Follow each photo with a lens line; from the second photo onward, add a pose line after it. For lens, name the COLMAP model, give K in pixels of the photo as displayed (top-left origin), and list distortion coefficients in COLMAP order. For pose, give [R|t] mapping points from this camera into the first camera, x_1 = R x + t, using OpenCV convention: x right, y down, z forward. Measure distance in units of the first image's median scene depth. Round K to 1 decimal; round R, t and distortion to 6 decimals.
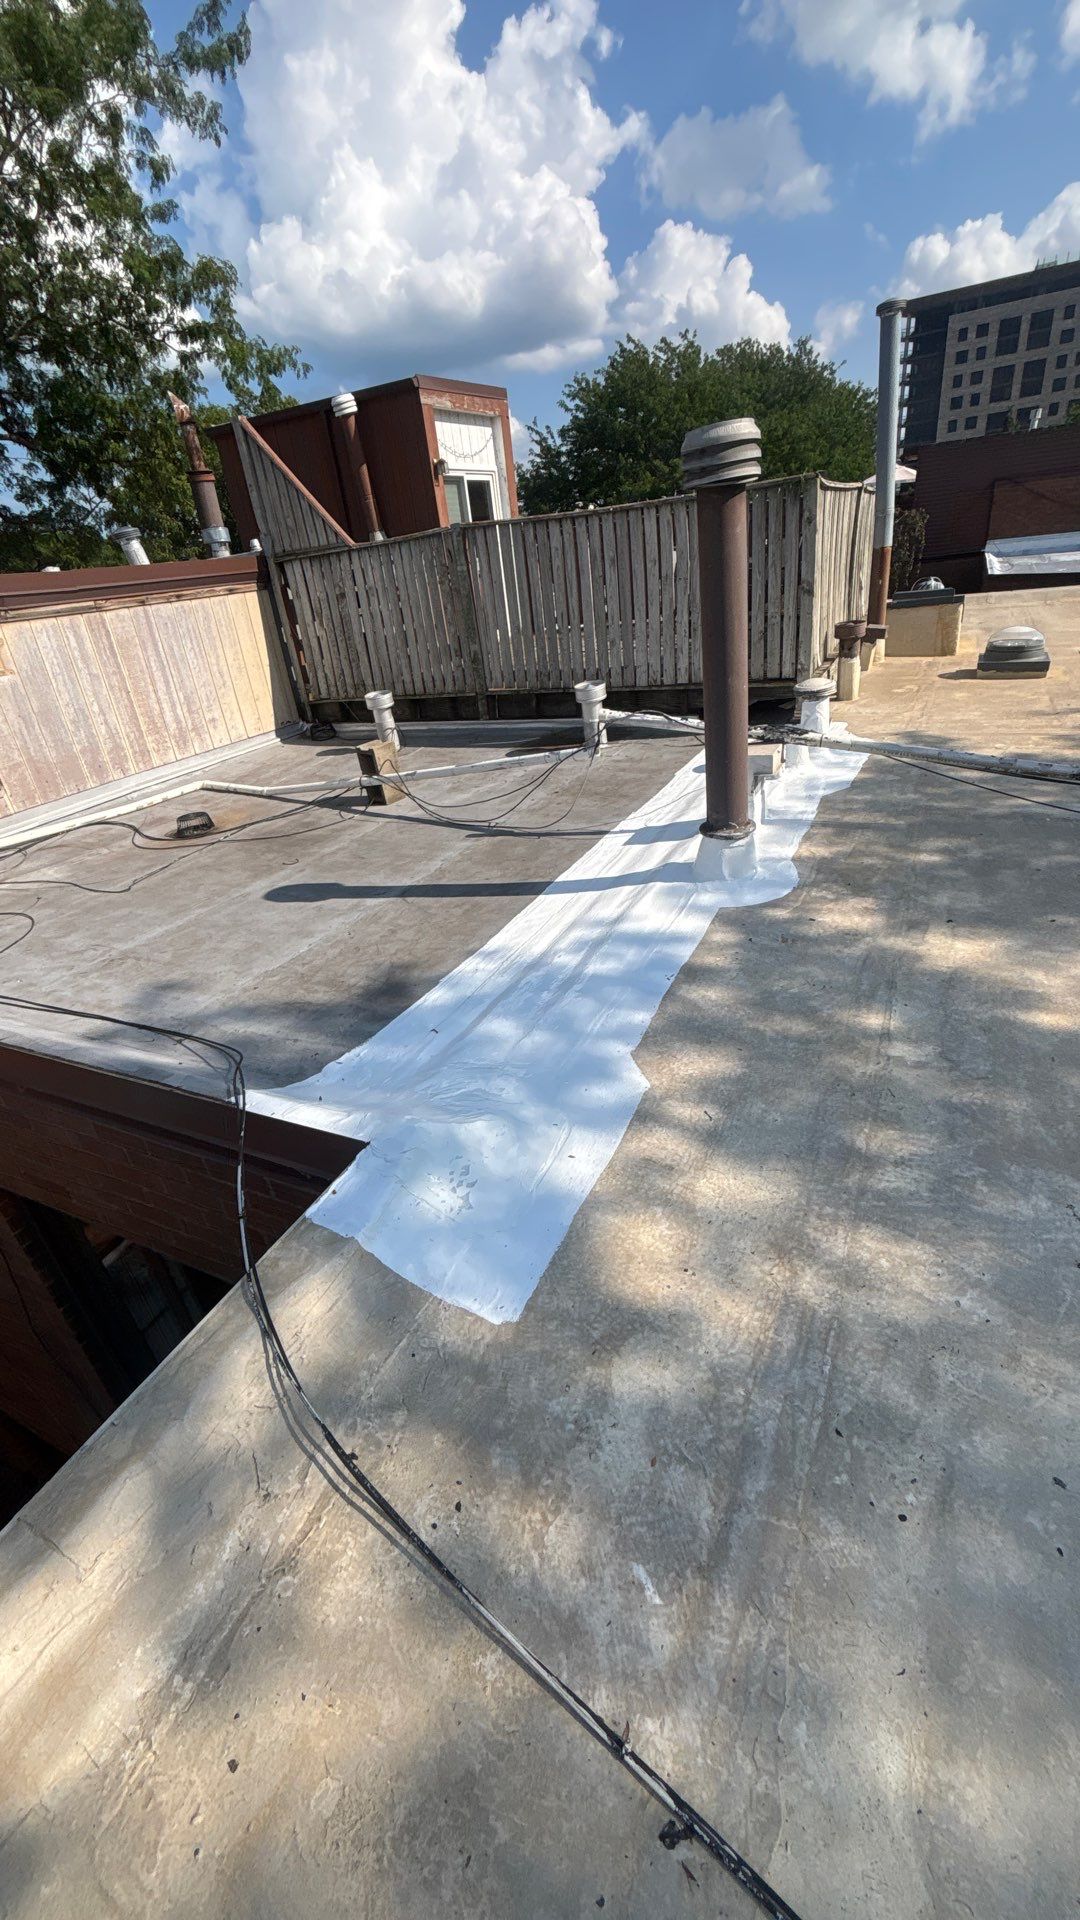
lens RADIAL K [[775.6, 0, 540.0], [0, 775.6, 960.0], [0, 0, 1]] dist [-0.000069, -0.000357]
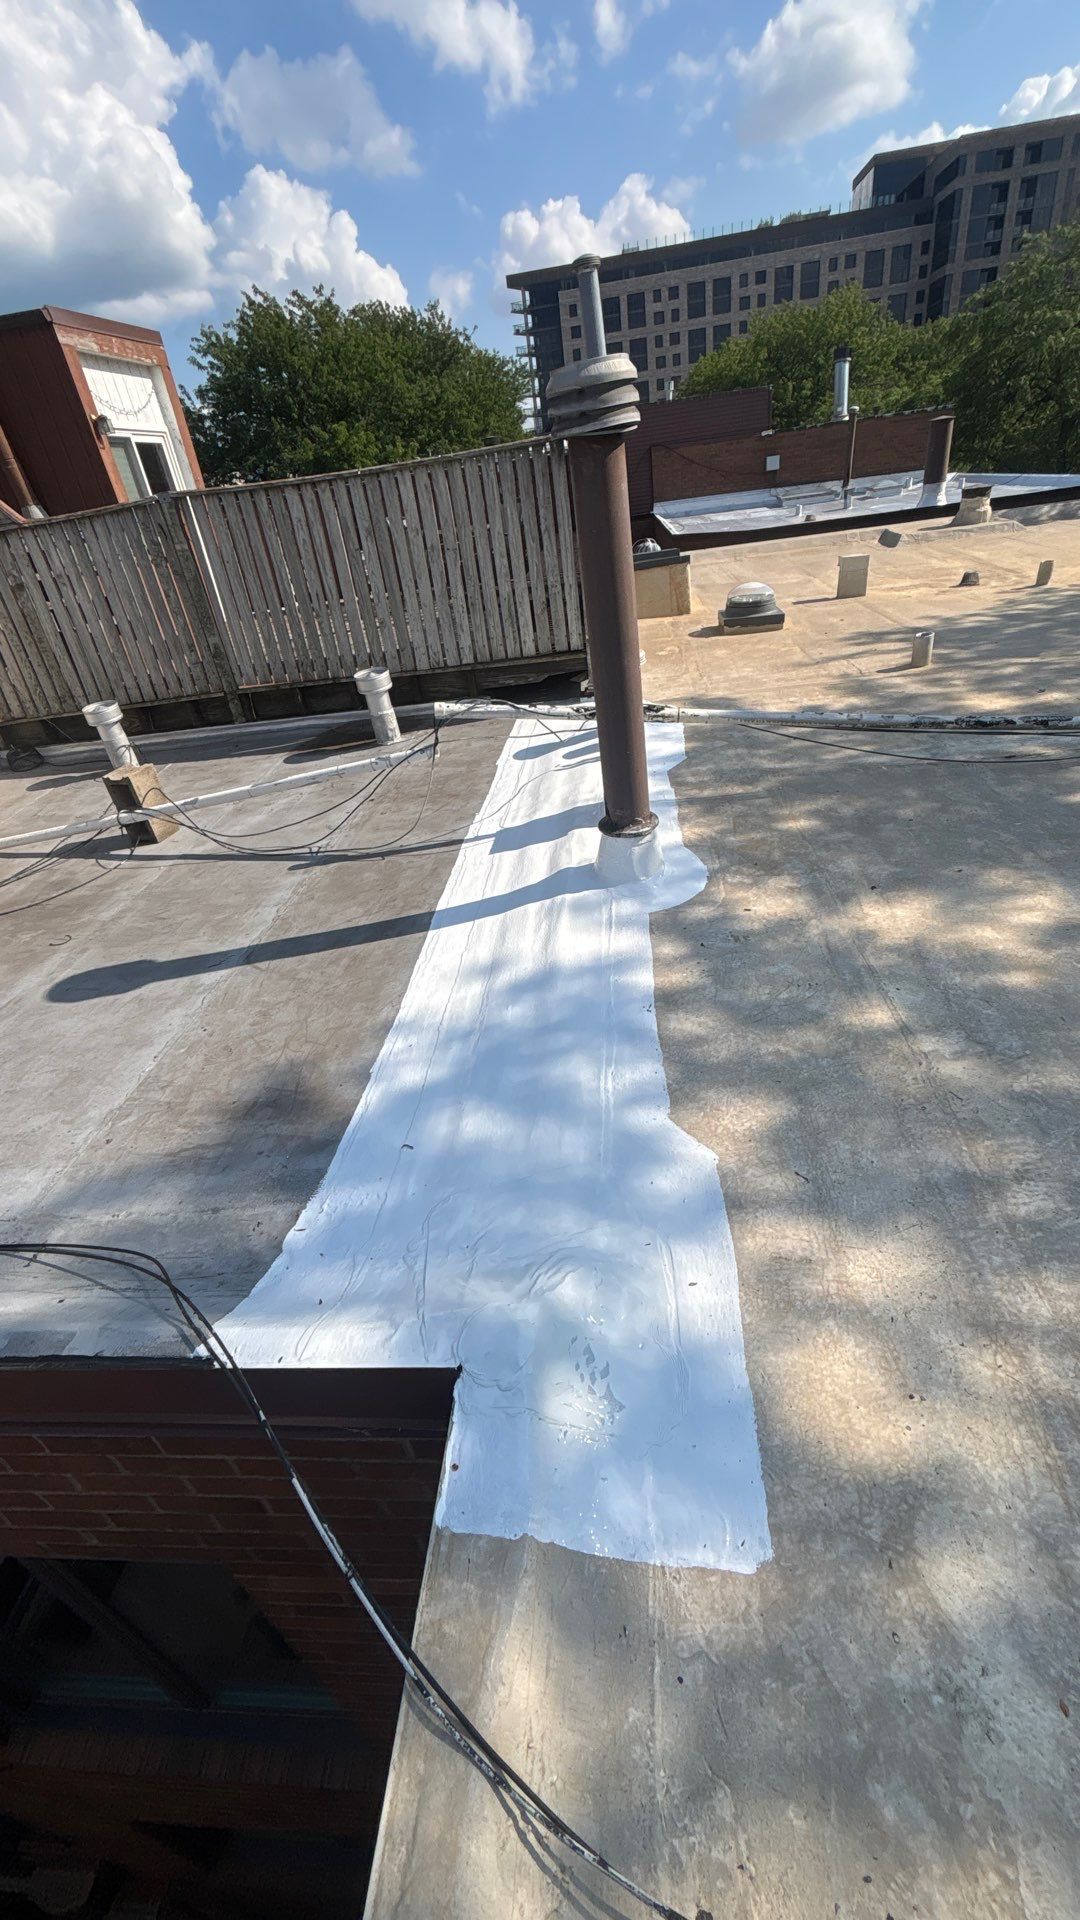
lens RADIAL K [[766.4, 0, 540.0], [0, 766.4, 960.0], [0, 0, 1]] dist [-0.004260, 0.002686]
pose [[0.927785, -0.203358, 0.312827, -0.102865], [0.192145, 0.979103, 0.066614, -0.056109], [-0.319837, -0.001696, 0.947471, 0.108651]]
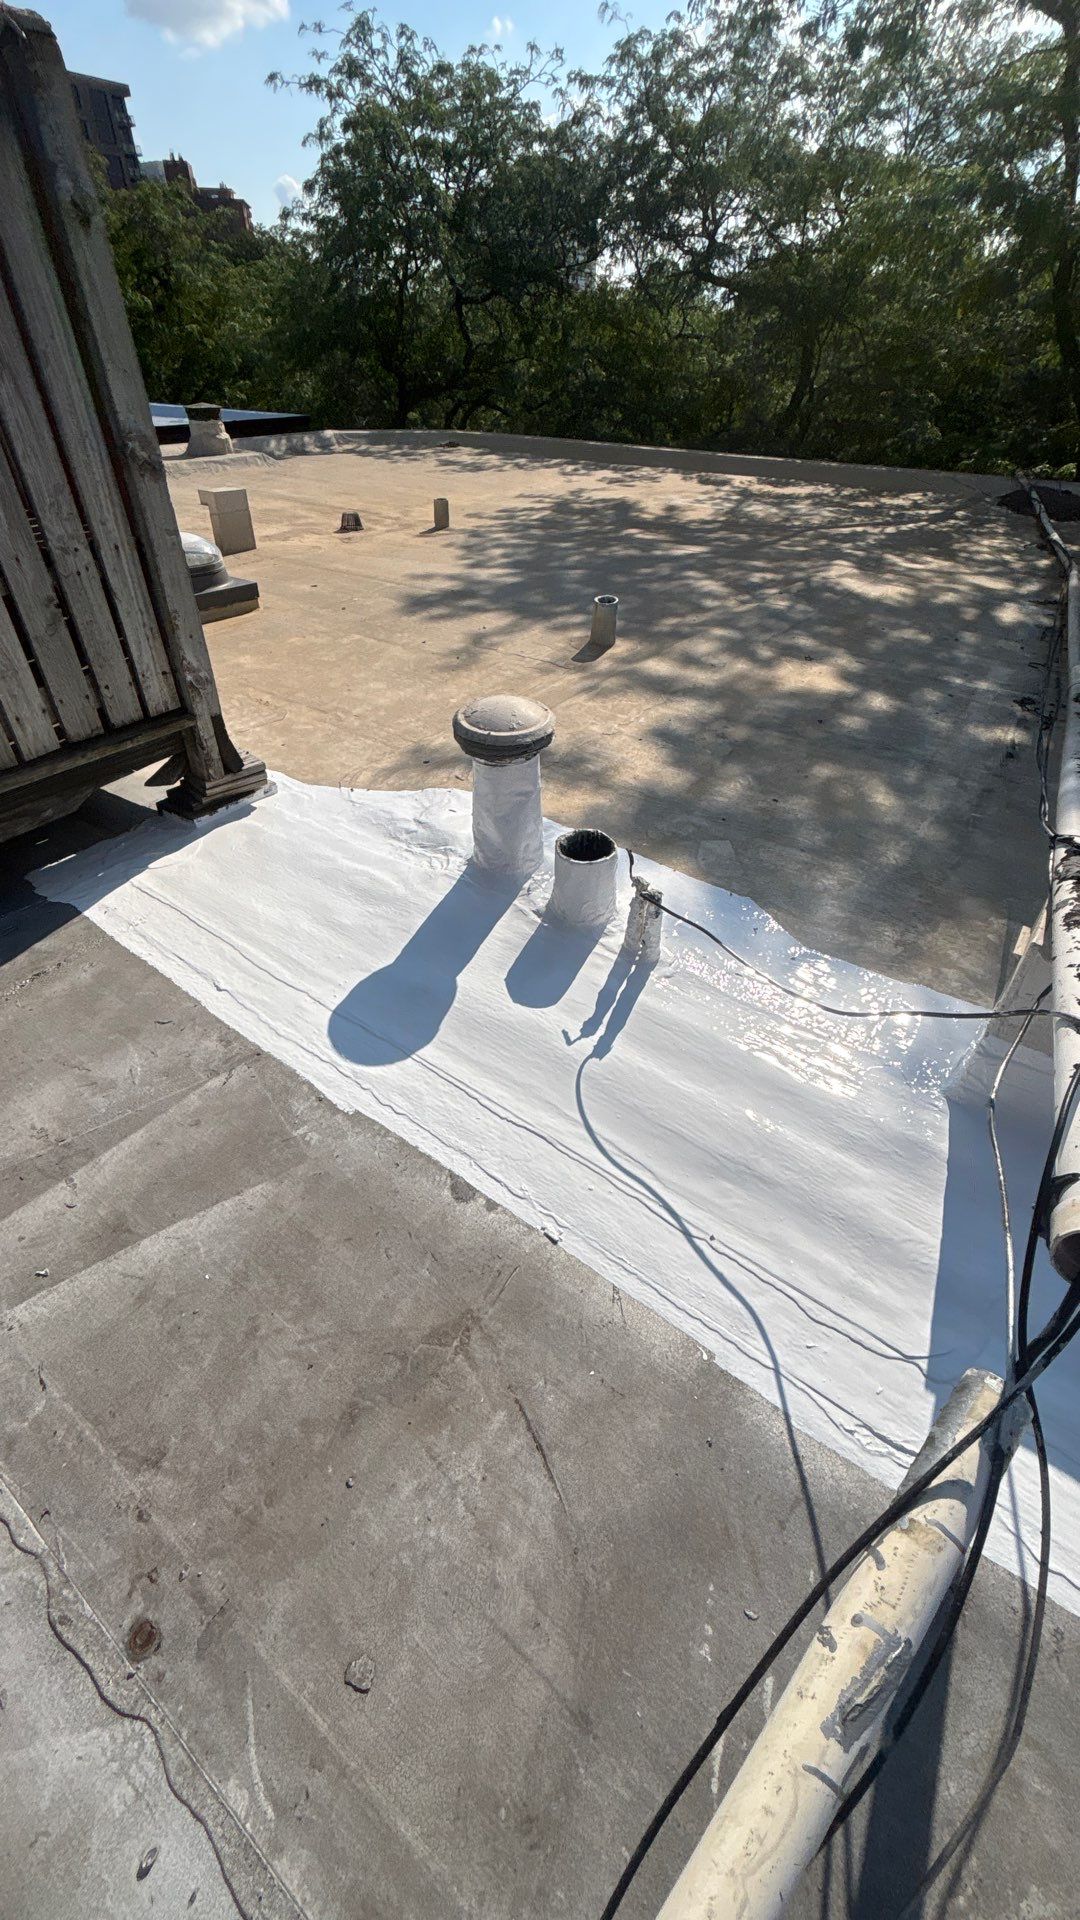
lens RADIAL K [[775.6, 0, 540.0], [0, 775.6, 960.0], [0, 0, 1]] dist [-0.000069, -0.000357]
pose [[0.167197, -0.524205, 0.835018, -0.031662], [0.429843, 0.800966, 0.416760, -0.347757], [-0.887288, 0.289246, 0.359245, 0.741583]]
